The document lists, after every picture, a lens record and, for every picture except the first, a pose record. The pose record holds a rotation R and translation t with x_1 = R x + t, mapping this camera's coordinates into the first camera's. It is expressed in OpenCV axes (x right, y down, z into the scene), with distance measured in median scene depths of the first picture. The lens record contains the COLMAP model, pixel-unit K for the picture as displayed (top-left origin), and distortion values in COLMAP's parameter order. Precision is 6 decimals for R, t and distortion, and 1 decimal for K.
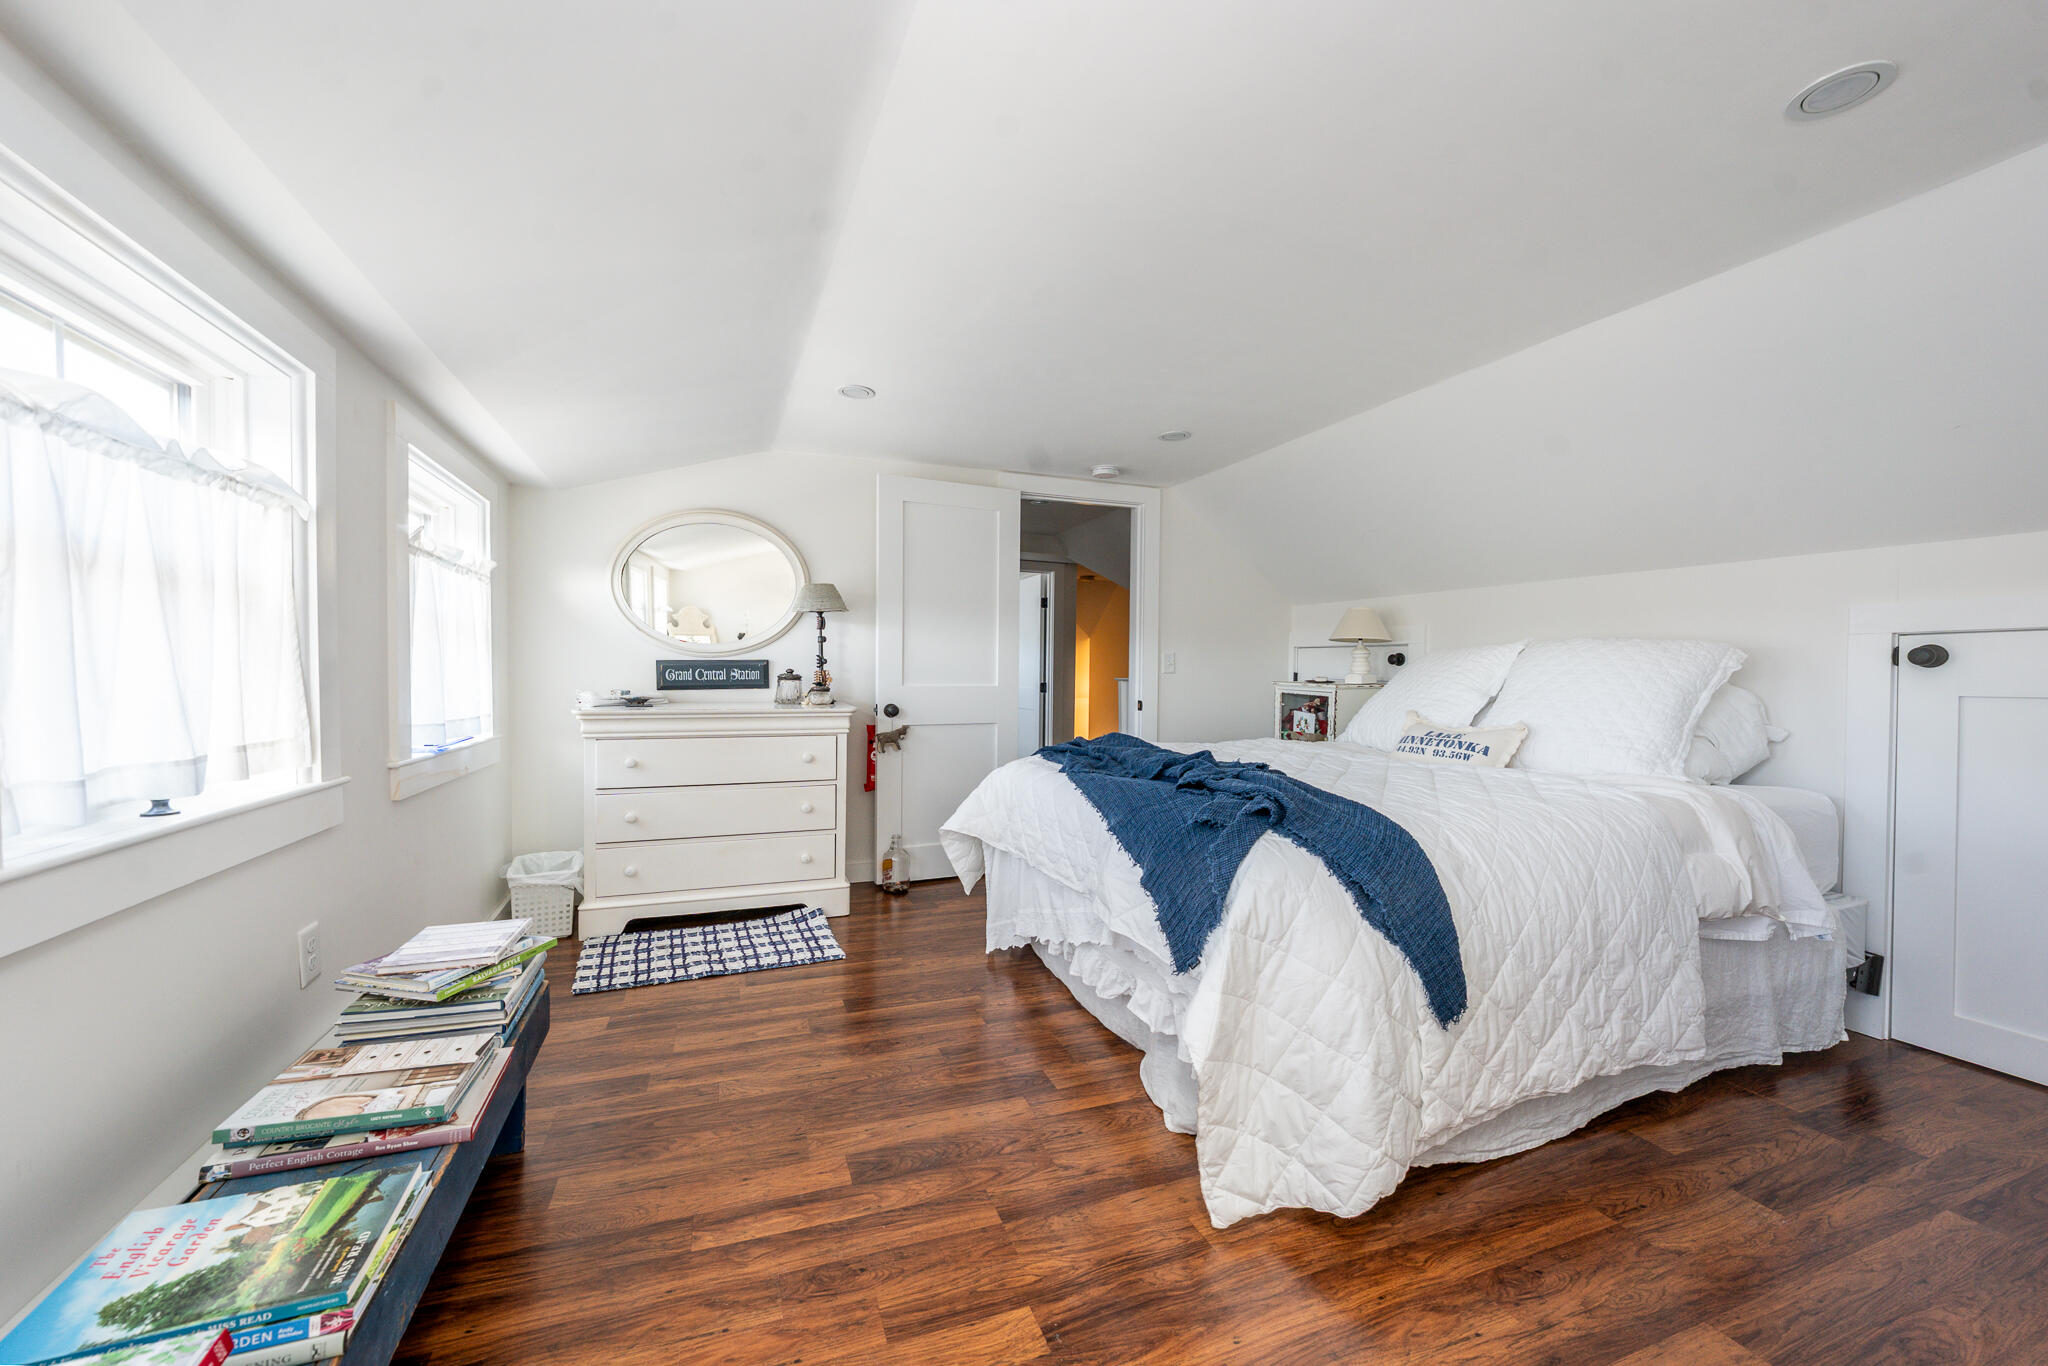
lens RADIAL K [[749.4, 0, 1024.0], [0, 749.4, 683.0], [0, 0, 1]] dist [-0.000787, -0.000027]
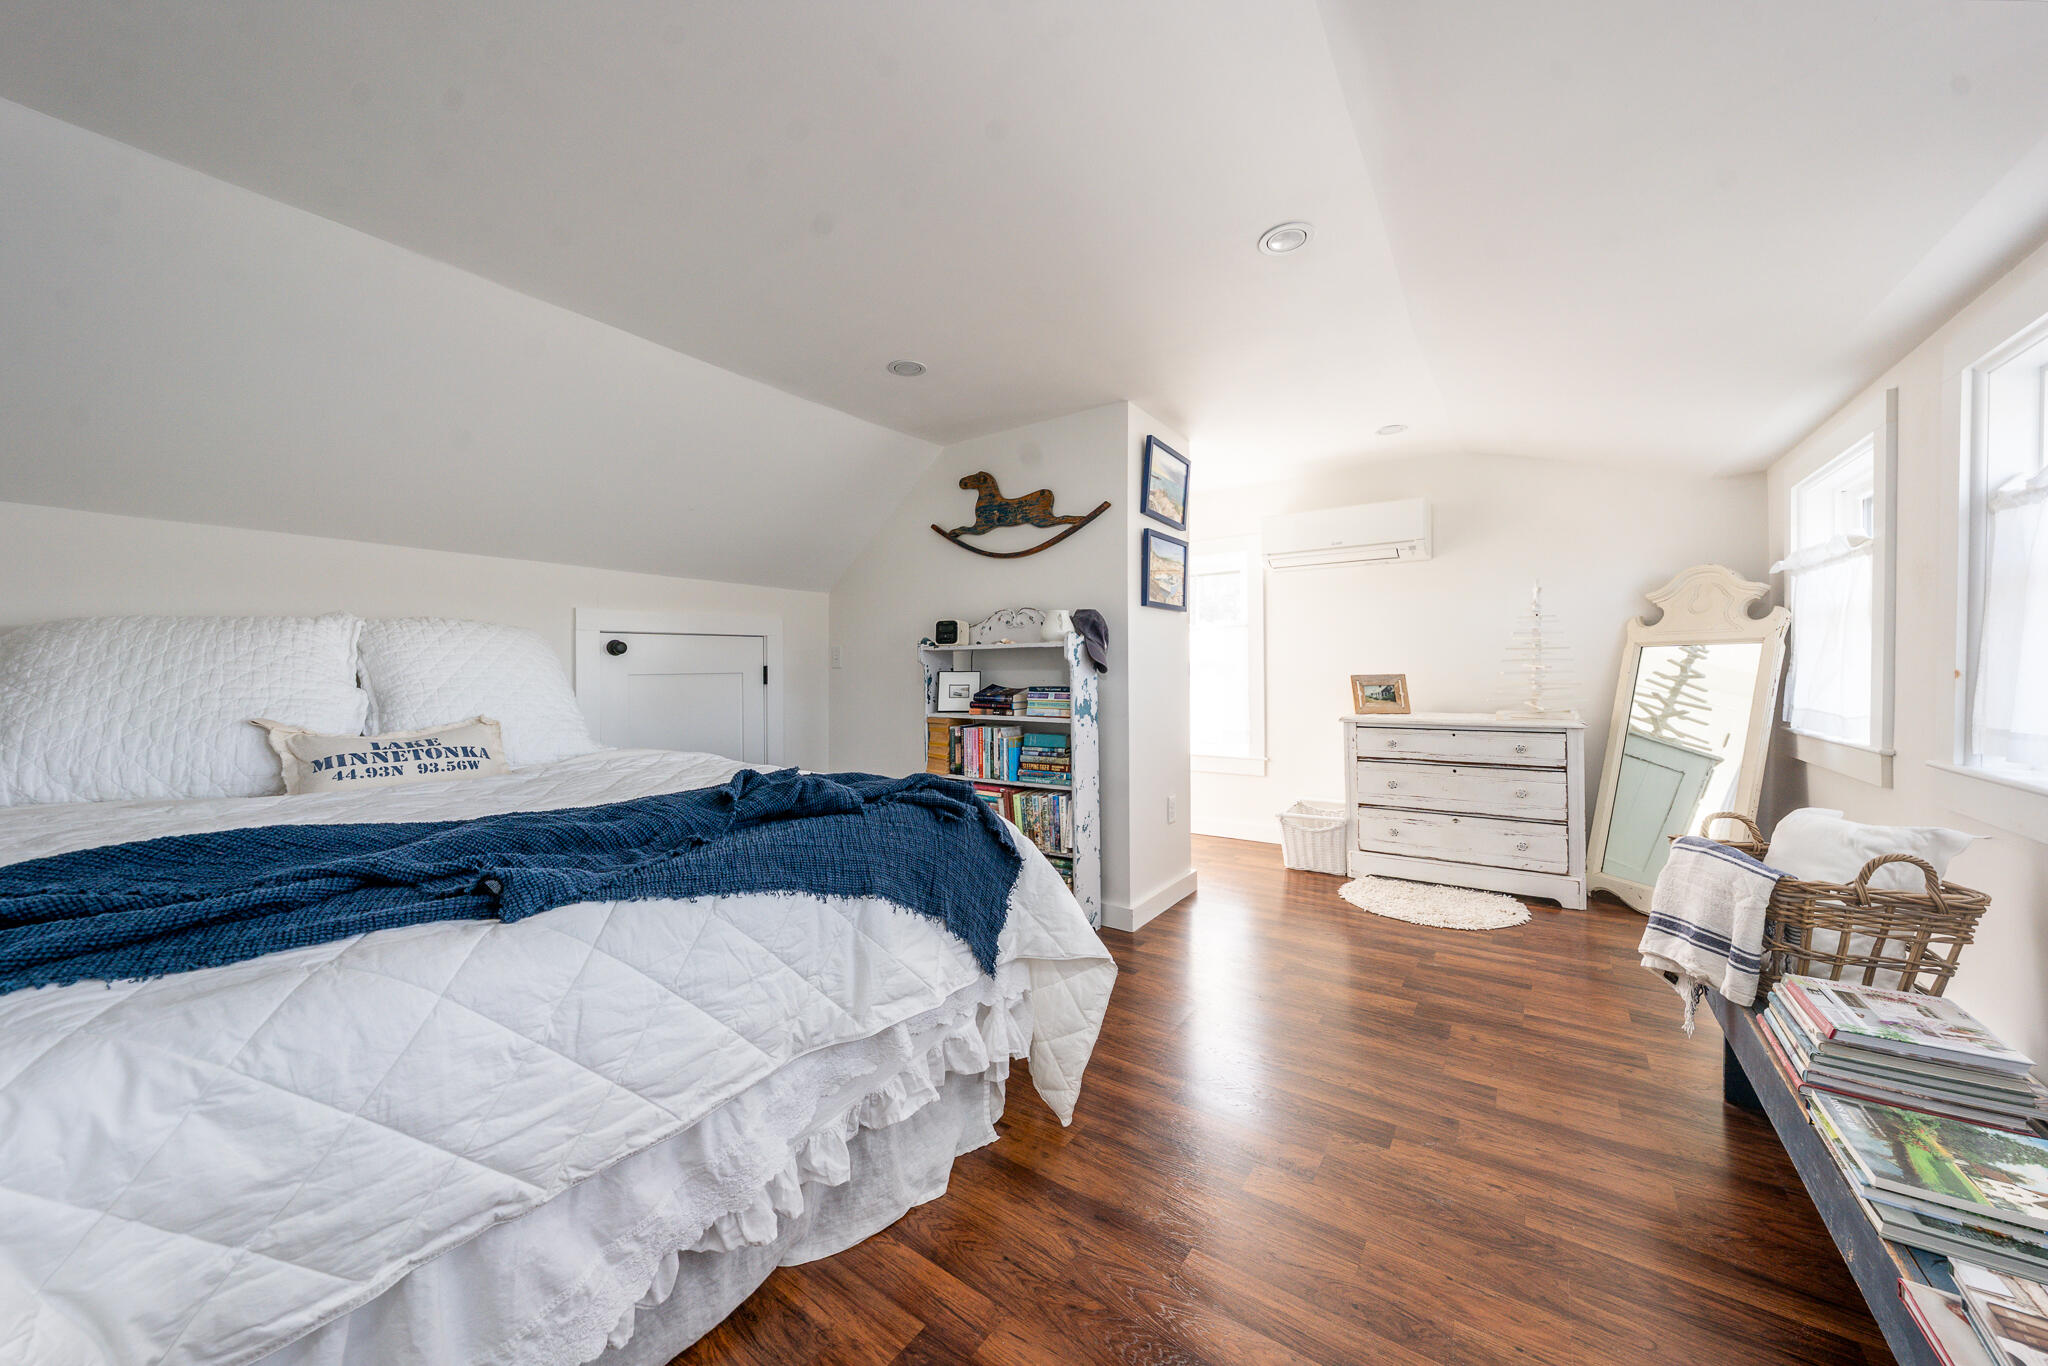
lens RADIAL K [[749.4, 0, 1024.0], [0, 749.4, 683.0], [0, 0, 1]] dist [-0.000787, -0.000027]
pose [[-0.589782, -0.021020, 0.807289, -0.581046], [0.004735, 0.999554, 0.029486, -0.010882], [-0.807548, 0.021212, -0.589420, 1.532500]]
